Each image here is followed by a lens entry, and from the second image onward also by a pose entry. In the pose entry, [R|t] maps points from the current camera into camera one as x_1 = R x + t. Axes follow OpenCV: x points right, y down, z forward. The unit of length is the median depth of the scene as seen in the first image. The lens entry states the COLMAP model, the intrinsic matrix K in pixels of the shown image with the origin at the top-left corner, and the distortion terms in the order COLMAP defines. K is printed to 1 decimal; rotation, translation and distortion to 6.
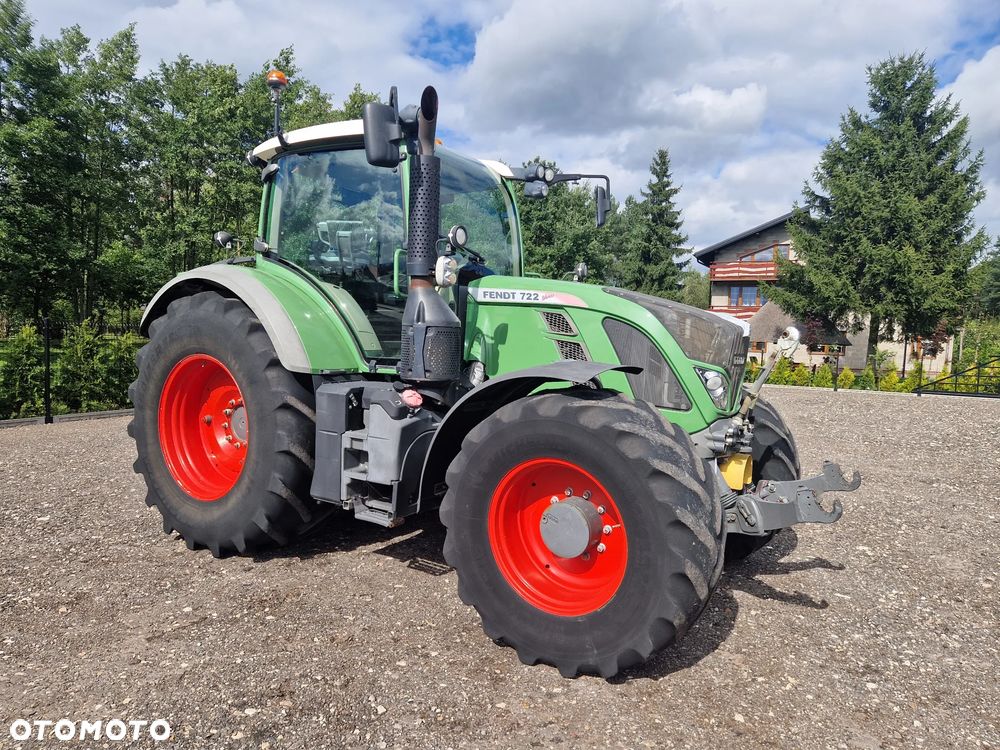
lens RADIAL K [[668.6, 0, 496.4], [0, 668.6, 381.4], [0, 0, 1]] dist [0.076197, -0.063734]
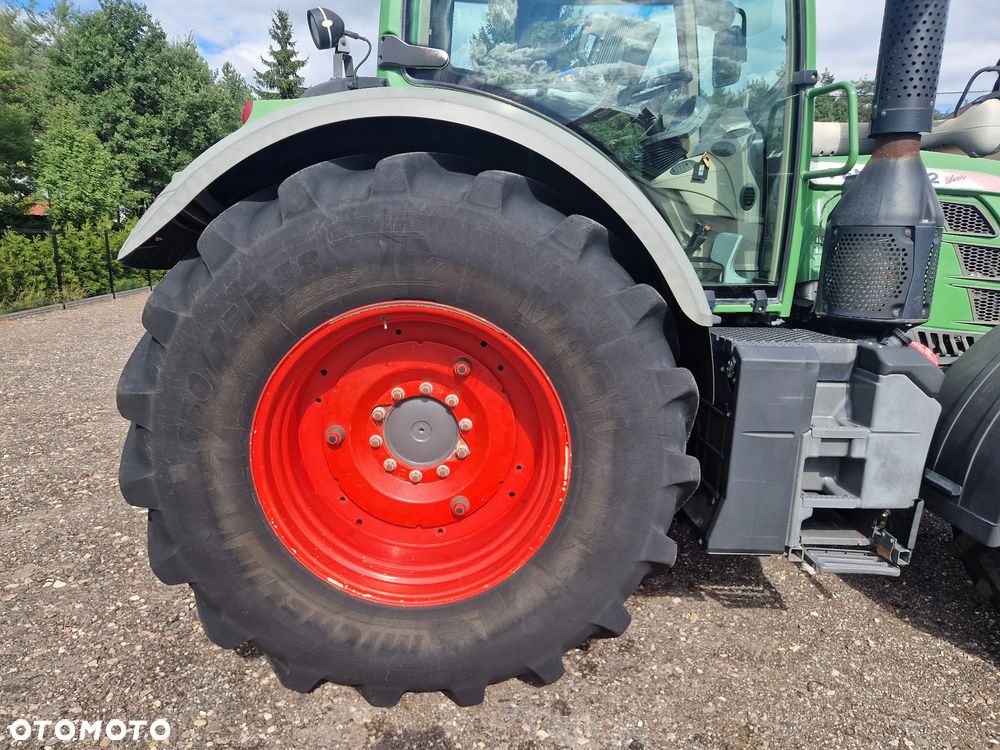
lens RADIAL K [[668.6, 0, 491.1], [0, 668.6, 381.4], [0, 0, 1]] dist [0.076197, -0.063734]
pose [[0.830998, -0.136378, 0.539298, -0.491488], [0.051410, 0.984161, 0.169657, -0.046586], [-0.553894, -0.113260, 0.824848, 0.467474]]
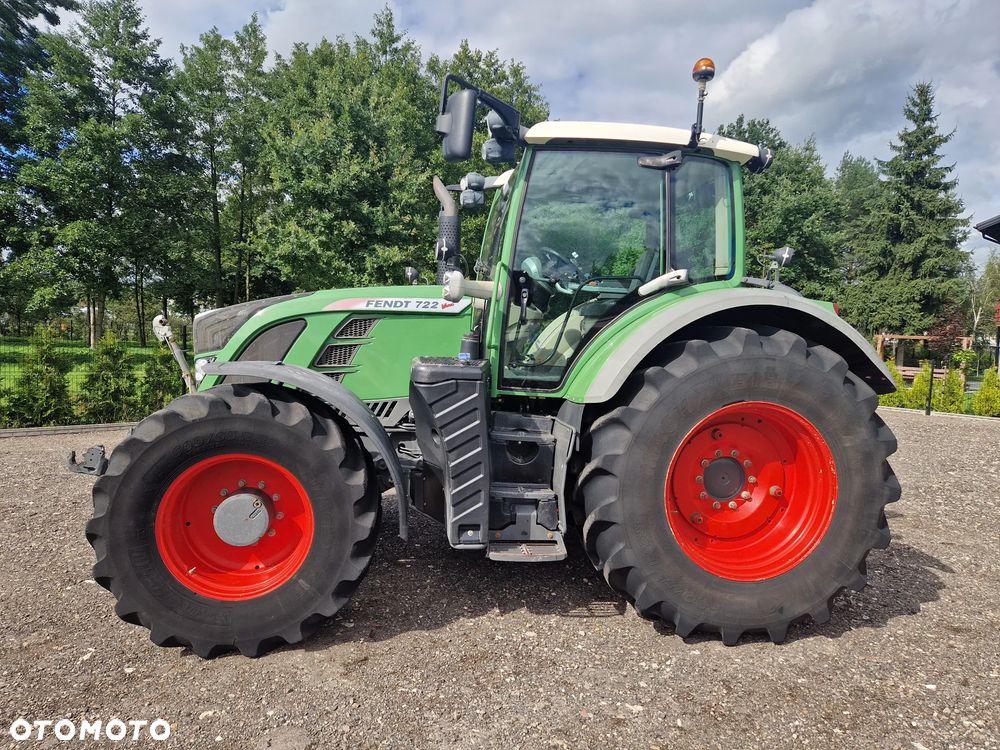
lens RADIAL K [[668.6, 0, 501.5], [0, 668.6, 375.5], [0, 0, 1]] dist [0.076197, -0.063734]
pose [[0.931609, 0.024186, -0.362656, 0.675019], [-0.030600, 0.999460, -0.011950, -0.072230], [0.362172, 0.022230, 0.931846, 1.145465]]
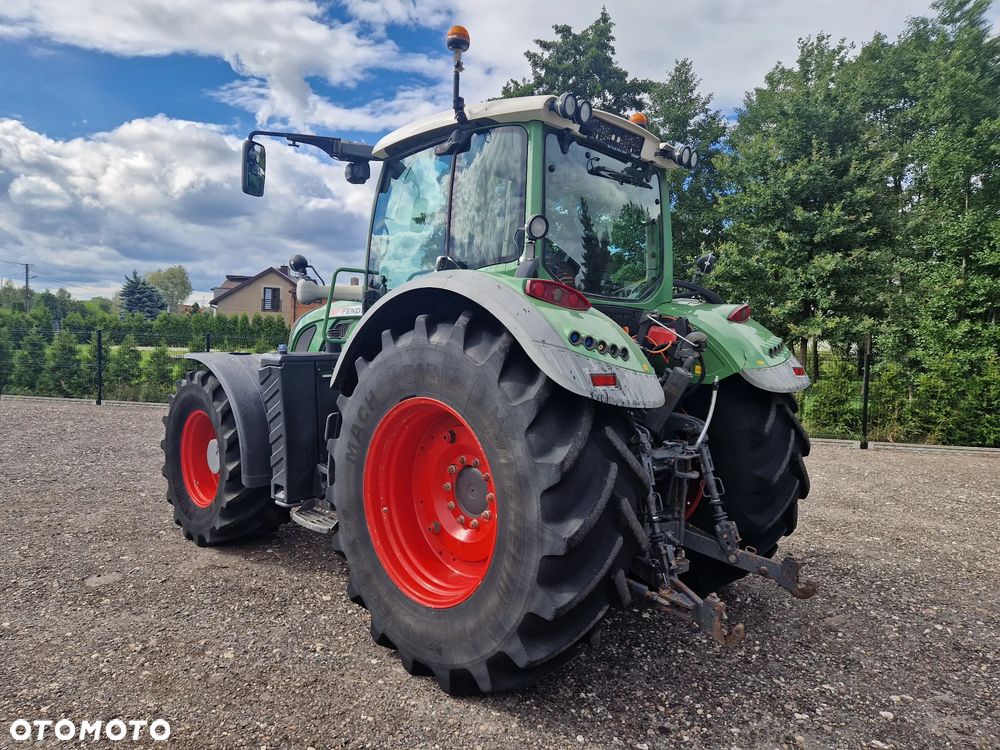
lens RADIAL K [[668.6, 0, 499.3], [0, 668.6, 368.3], [0, 0, 1]] dist [0.076197, -0.063734]
pose [[0.273073, 0.015518, -0.961868, 1.201396], [-0.085534, 0.996301, -0.008209, -0.087169], [0.958183, 0.084514, 0.273391, 1.709921]]
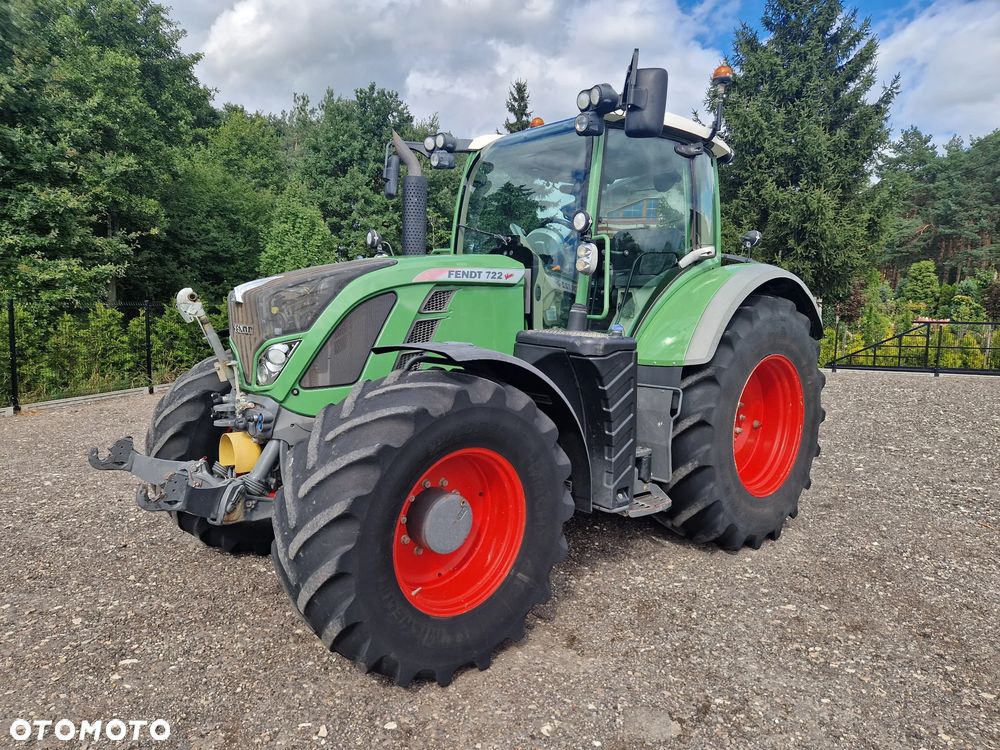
lens RADIAL K [[668.6, 0, 501.3], [0, 668.6, 372.9], [0, 0, 1]] dist [0.076197, -0.063734]
pose [[0.976723, -0.034654, 0.211687, 0.197111], [0.026972, 0.998872, 0.039070, -0.080851], [-0.212802, -0.032451, 0.976556, 1.109588]]
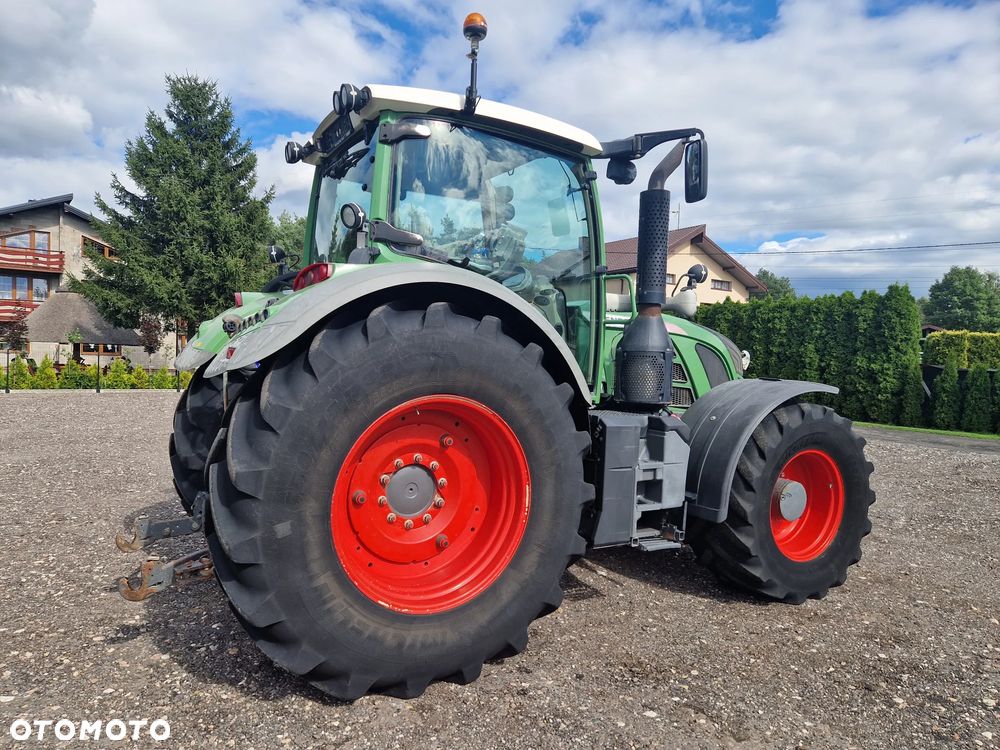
lens RADIAL K [[668.6, 0, 492.2], [0, 668.6, 377.4], [0, 0, 1]] dist [0.076197, -0.063734]
pose [[0.451409, -0.048584, 0.890994, -0.781307], [0.049162, 0.998354, 0.029531, -0.058294], [-0.890962, 0.030473, 0.453055, 0.504032]]
